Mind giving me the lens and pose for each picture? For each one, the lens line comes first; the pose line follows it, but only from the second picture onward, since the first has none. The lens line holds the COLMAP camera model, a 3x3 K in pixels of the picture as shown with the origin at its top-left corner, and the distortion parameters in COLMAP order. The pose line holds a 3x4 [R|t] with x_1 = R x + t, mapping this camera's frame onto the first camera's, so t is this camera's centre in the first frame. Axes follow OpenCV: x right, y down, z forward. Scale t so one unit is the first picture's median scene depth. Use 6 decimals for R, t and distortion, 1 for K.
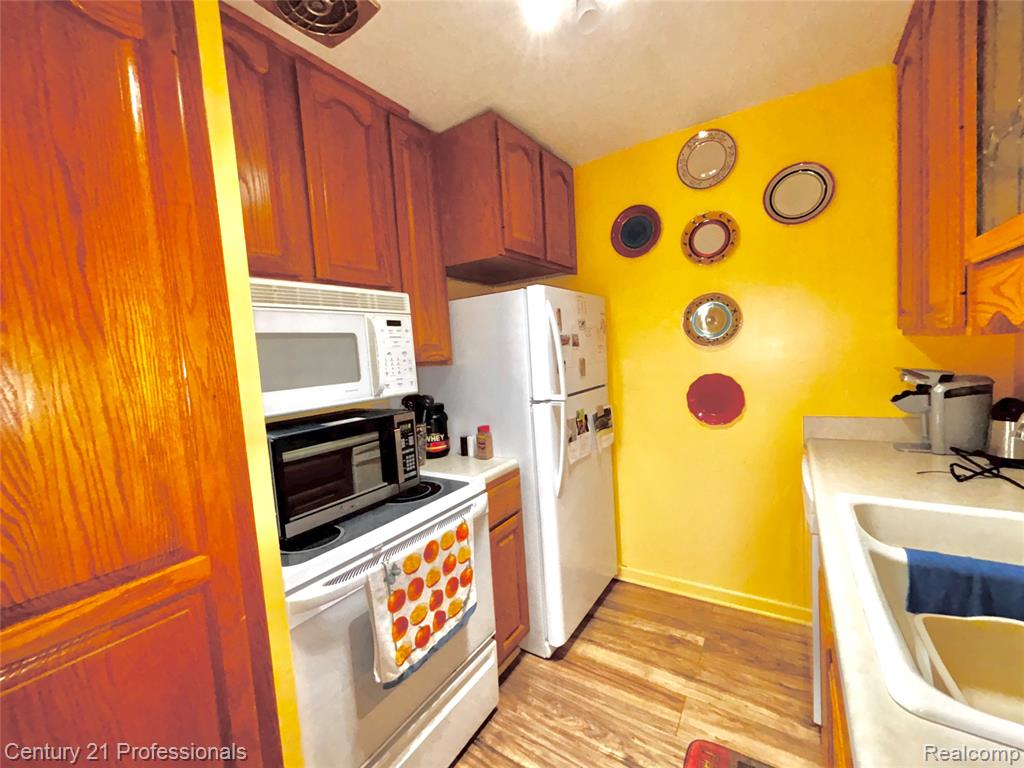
lens RADIAL K [[412.4, 0, 516.8], [0, 412.4, 383.4], [0, 0, 1]] dist [-0.002665, 0.000455]
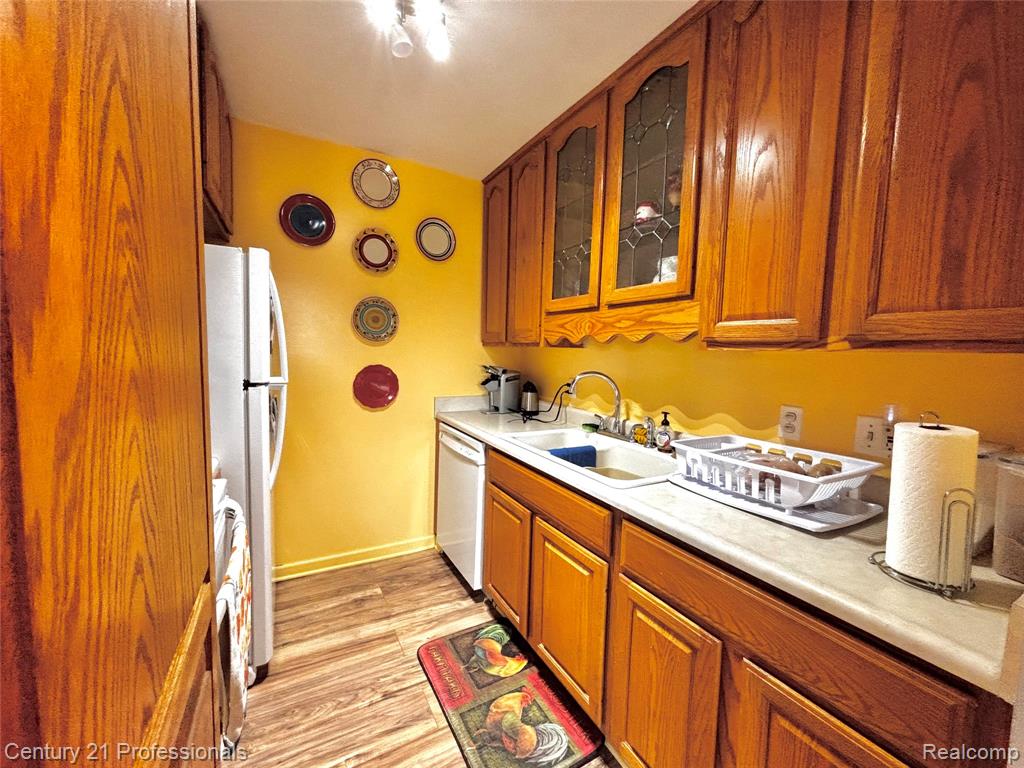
lens RADIAL K [[412.4, 0, 516.8], [0, 412.4, 383.4], [0, 0, 1]] dist [-0.002665, 0.000455]
pose [[0.446290, 0.010206, 0.894830, -0.503373], [0.003221, 0.999910, -0.013011, 0.058337], [-0.894883, 0.008689, 0.446217, 0.135351]]
